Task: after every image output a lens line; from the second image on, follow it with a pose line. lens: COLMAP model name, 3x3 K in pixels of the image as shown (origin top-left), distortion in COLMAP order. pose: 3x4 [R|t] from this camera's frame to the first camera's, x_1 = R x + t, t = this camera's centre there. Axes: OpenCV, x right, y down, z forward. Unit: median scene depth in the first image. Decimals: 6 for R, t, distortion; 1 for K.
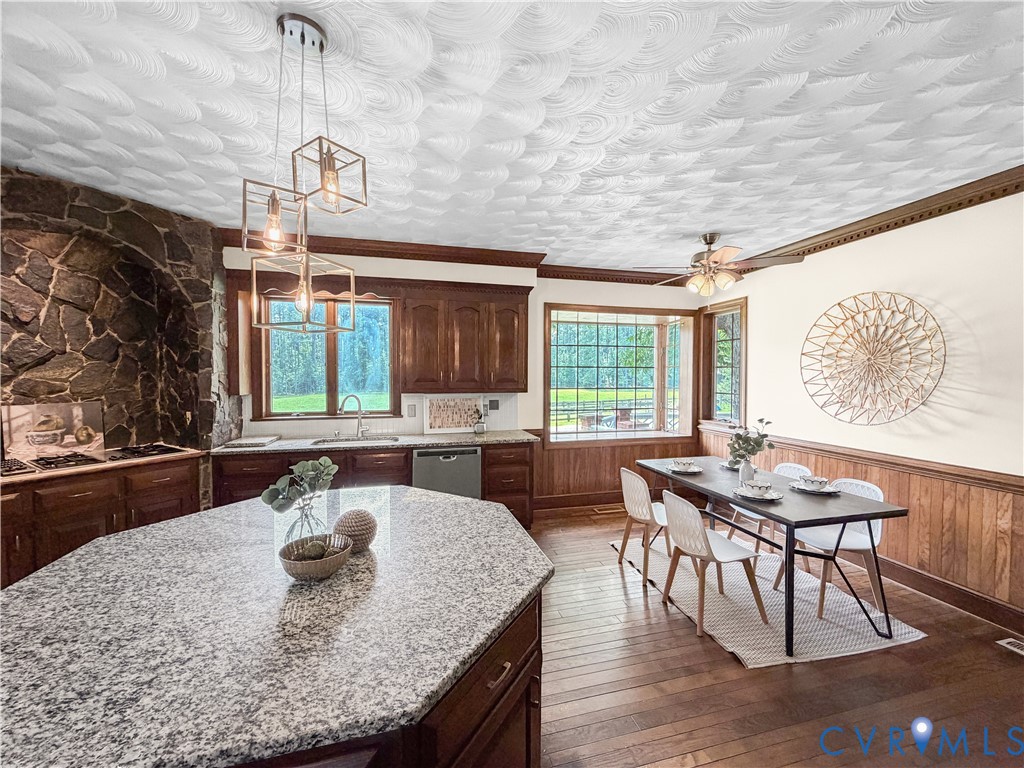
lens RADIAL K [[408.5, 0, 508.2], [0, 408.5, 385.0], [0, 0, 1]] dist [0.001195, -0.000193]
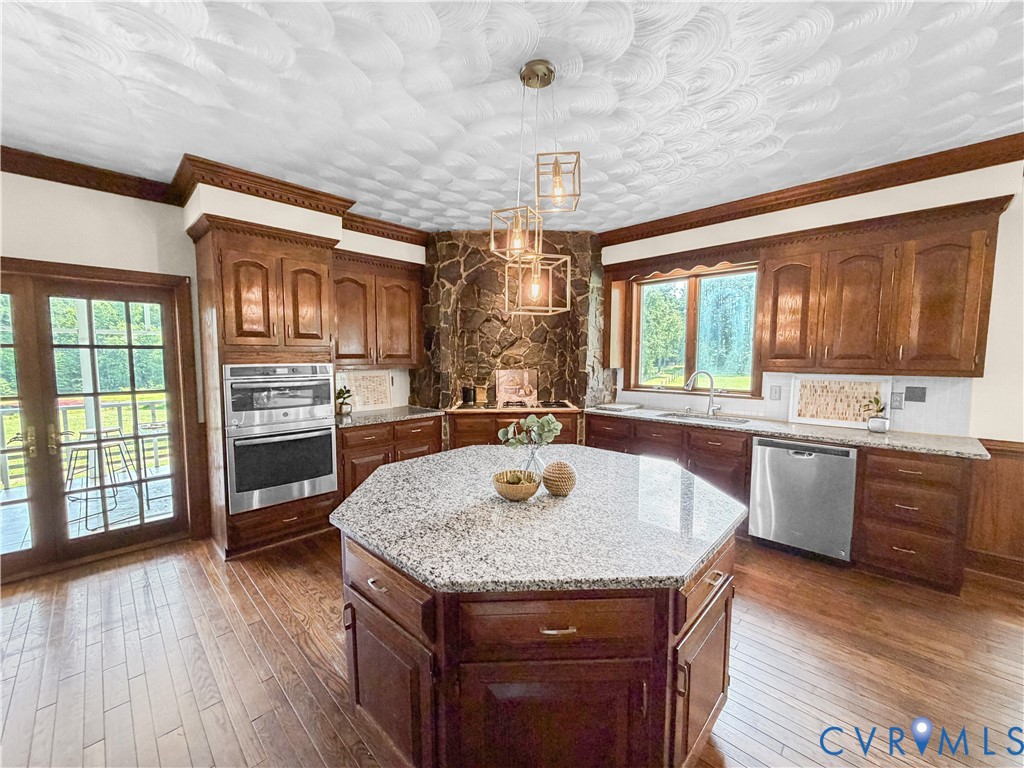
lens RADIAL K [[408.5, 0, 513.7], [0, 408.5, 386.4], [0, 0, 1]] dist [0.001195, -0.000193]
pose [[0.525158, 0.064551, -0.848553, 0.249367], [-0.018681, 0.997753, 0.064339, 0.006312], [0.850800, -0.017936, 0.525184, 0.116836]]
